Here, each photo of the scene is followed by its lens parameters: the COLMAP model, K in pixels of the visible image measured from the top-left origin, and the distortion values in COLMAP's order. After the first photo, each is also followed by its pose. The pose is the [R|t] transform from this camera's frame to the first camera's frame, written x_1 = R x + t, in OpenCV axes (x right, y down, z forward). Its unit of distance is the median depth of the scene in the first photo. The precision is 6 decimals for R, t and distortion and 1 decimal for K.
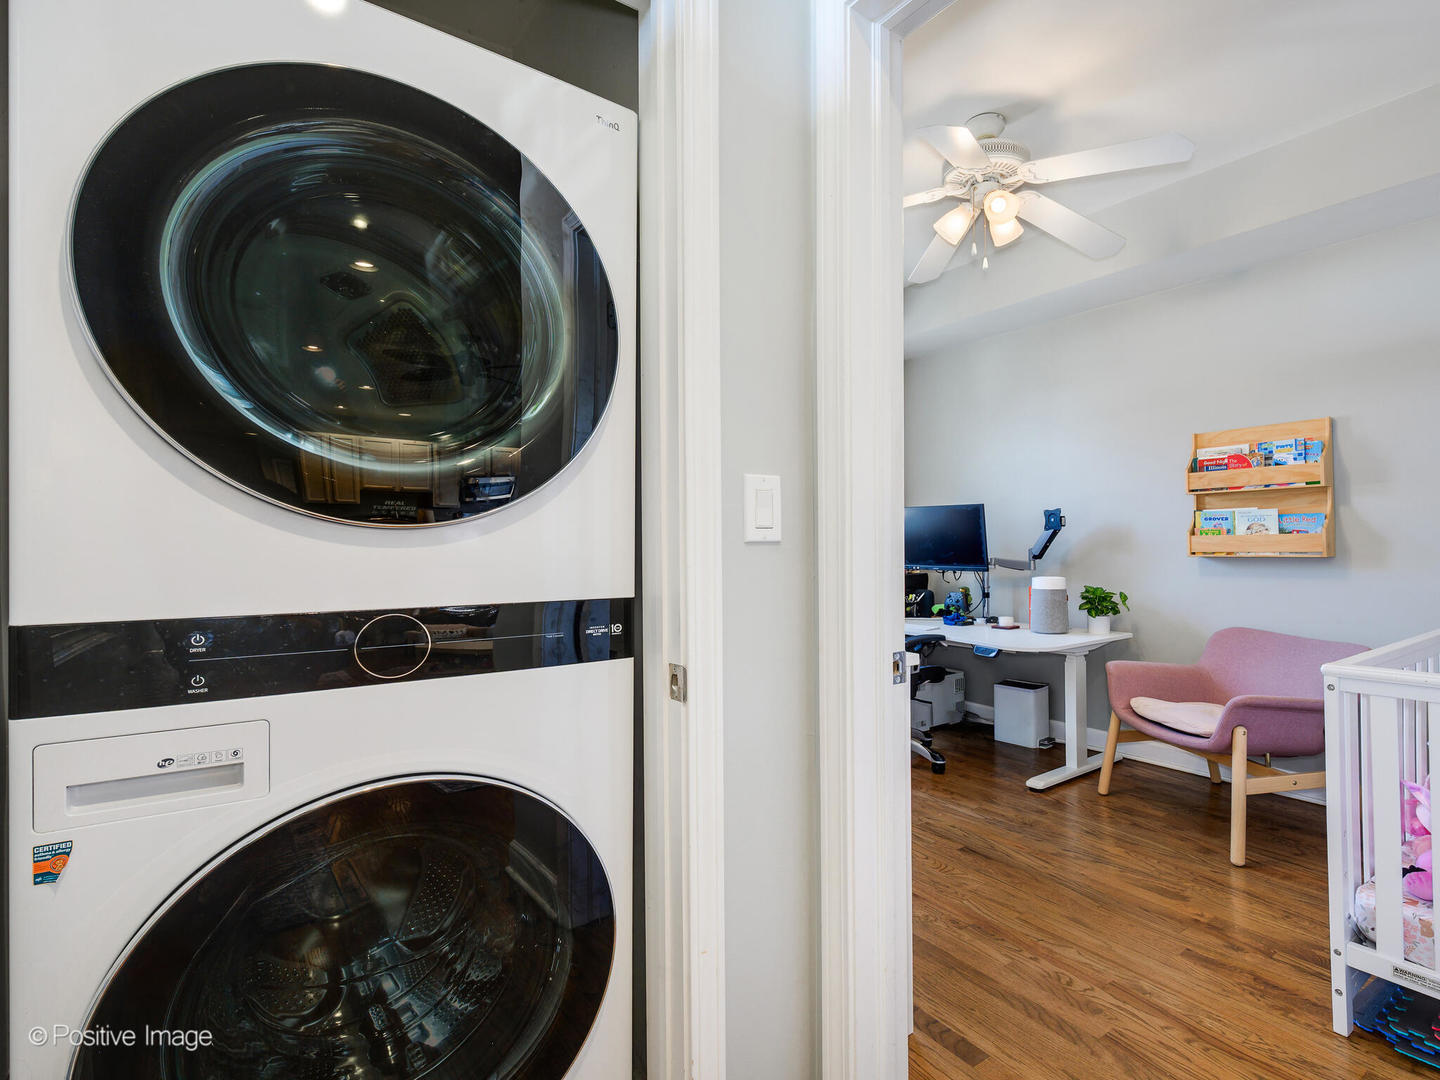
lens RADIAL K [[658.0, 0, 719.2], [0, 658.0, 533.1], [0, 0, 1]] dist [-0.000435, -0.000584]
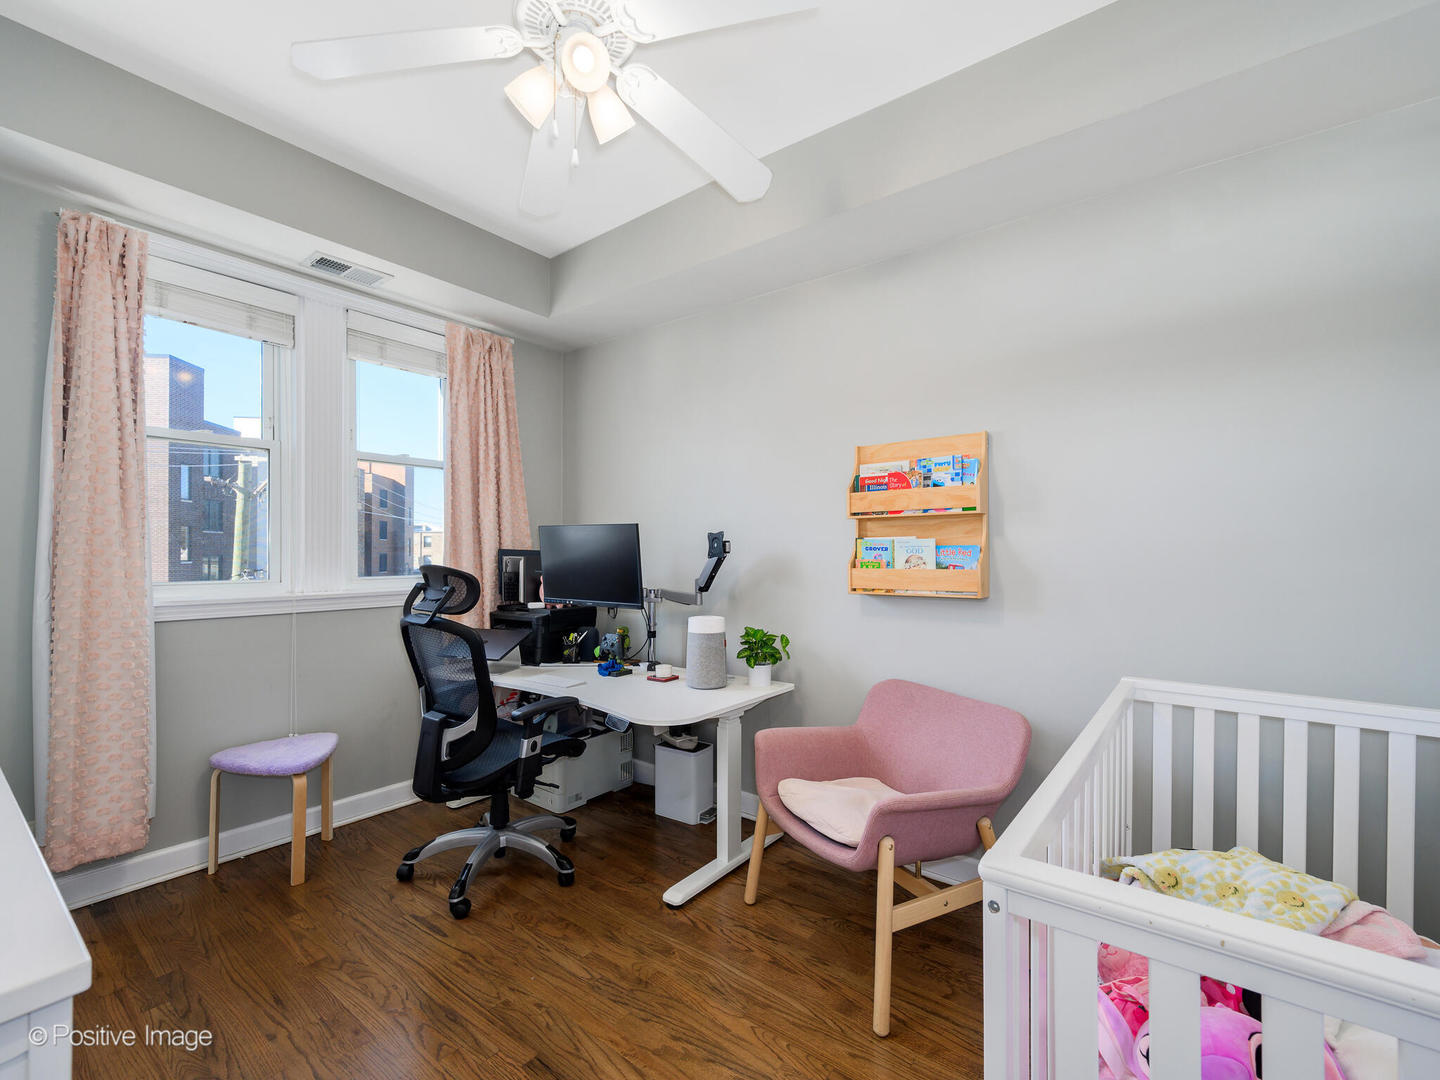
lens RADIAL K [[616.6, 0, 741.4], [0, 616.6, 553.8], [0, 0, 1]] dist [-0.000109, 0.000288]
pose [[0.926971, 0.002153, 0.375127, 0.298199], [-0.007849, 0.999876, 0.013656, -0.024231], [-0.375051, -0.015603, 0.926873, 0.333517]]
